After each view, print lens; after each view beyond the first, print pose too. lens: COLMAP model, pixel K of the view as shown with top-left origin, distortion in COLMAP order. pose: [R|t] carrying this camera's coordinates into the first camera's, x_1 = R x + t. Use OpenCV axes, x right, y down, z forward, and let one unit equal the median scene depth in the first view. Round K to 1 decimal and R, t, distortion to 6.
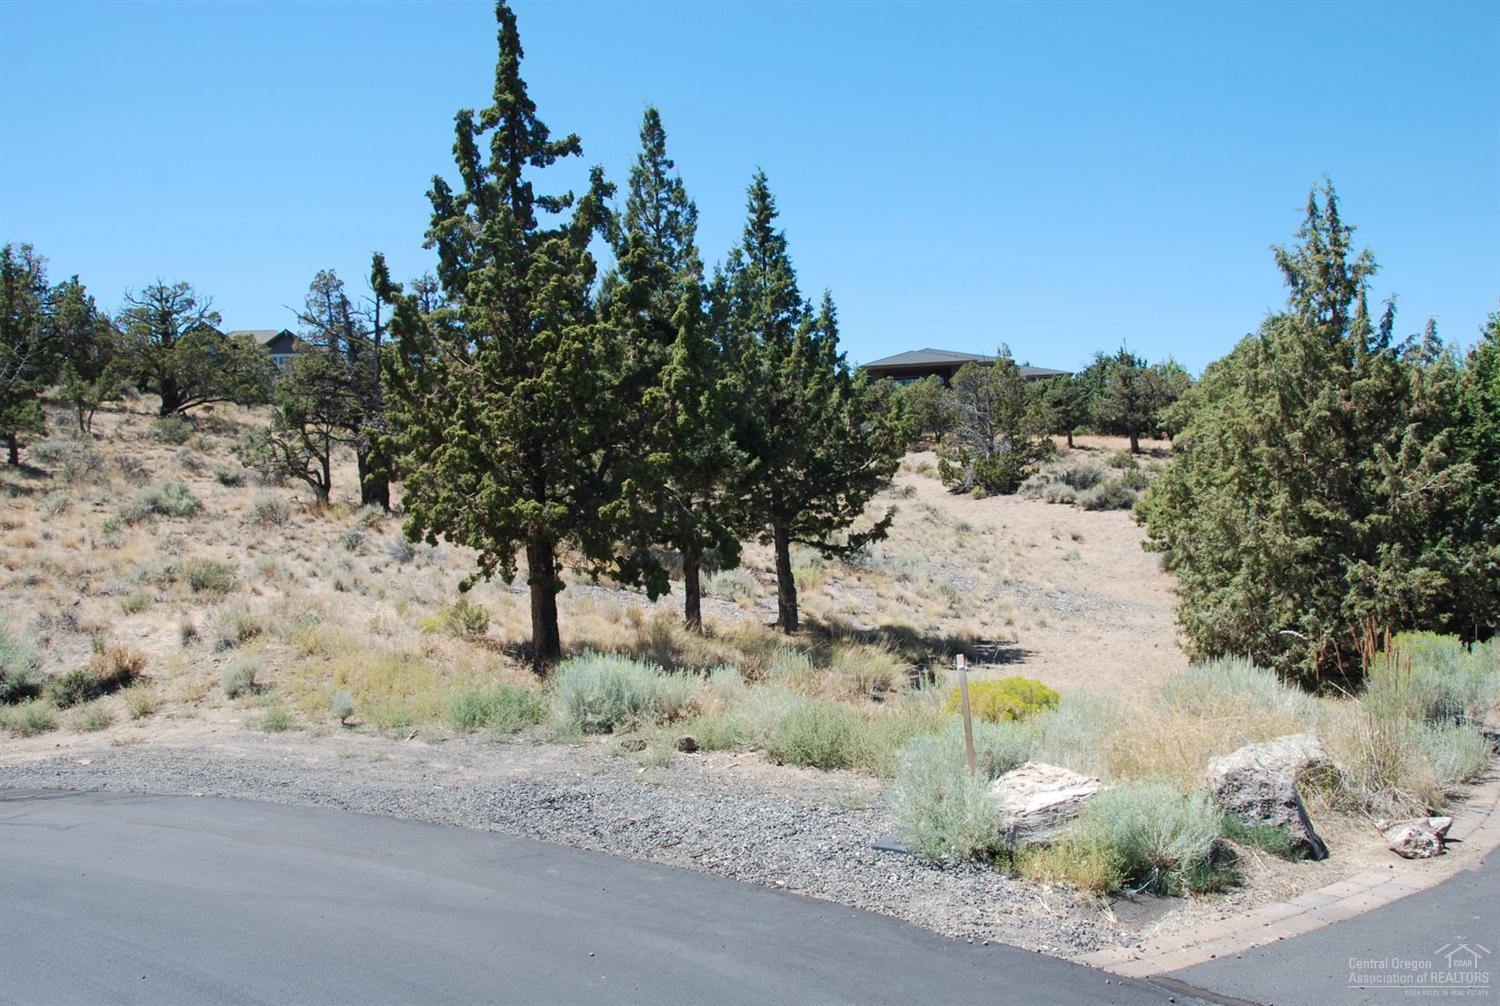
lens RADIAL K [[1219.2, 0, 755.6], [0, 1219.2, 497.6], [0, 0, 1]] dist [-0.115705, 0.000138]
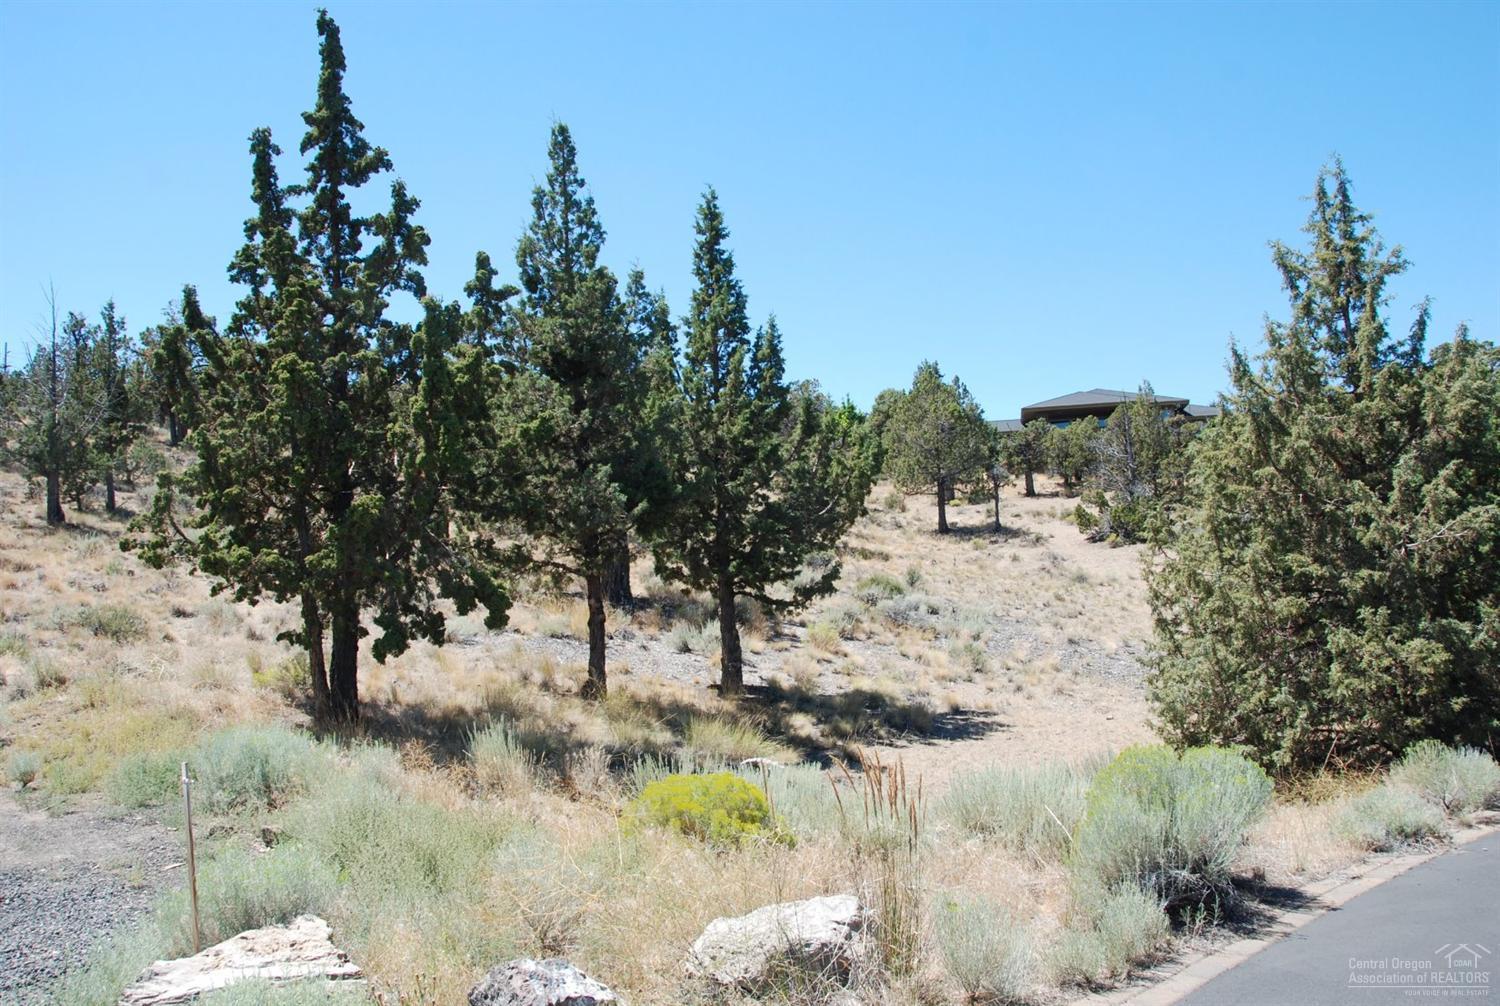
lens RADIAL K [[1219.2, 0, 747.9], [0, 1219.2, 510.4], [0, 0, 1]] dist [-0.115705, 0.000138]
pose [[0.984033, -0.000368, -0.177985, 0.220895], [-0.004603, 0.999611, -0.027516, -0.001654], [0.177925, 0.027896, 0.983648, 0.126252]]
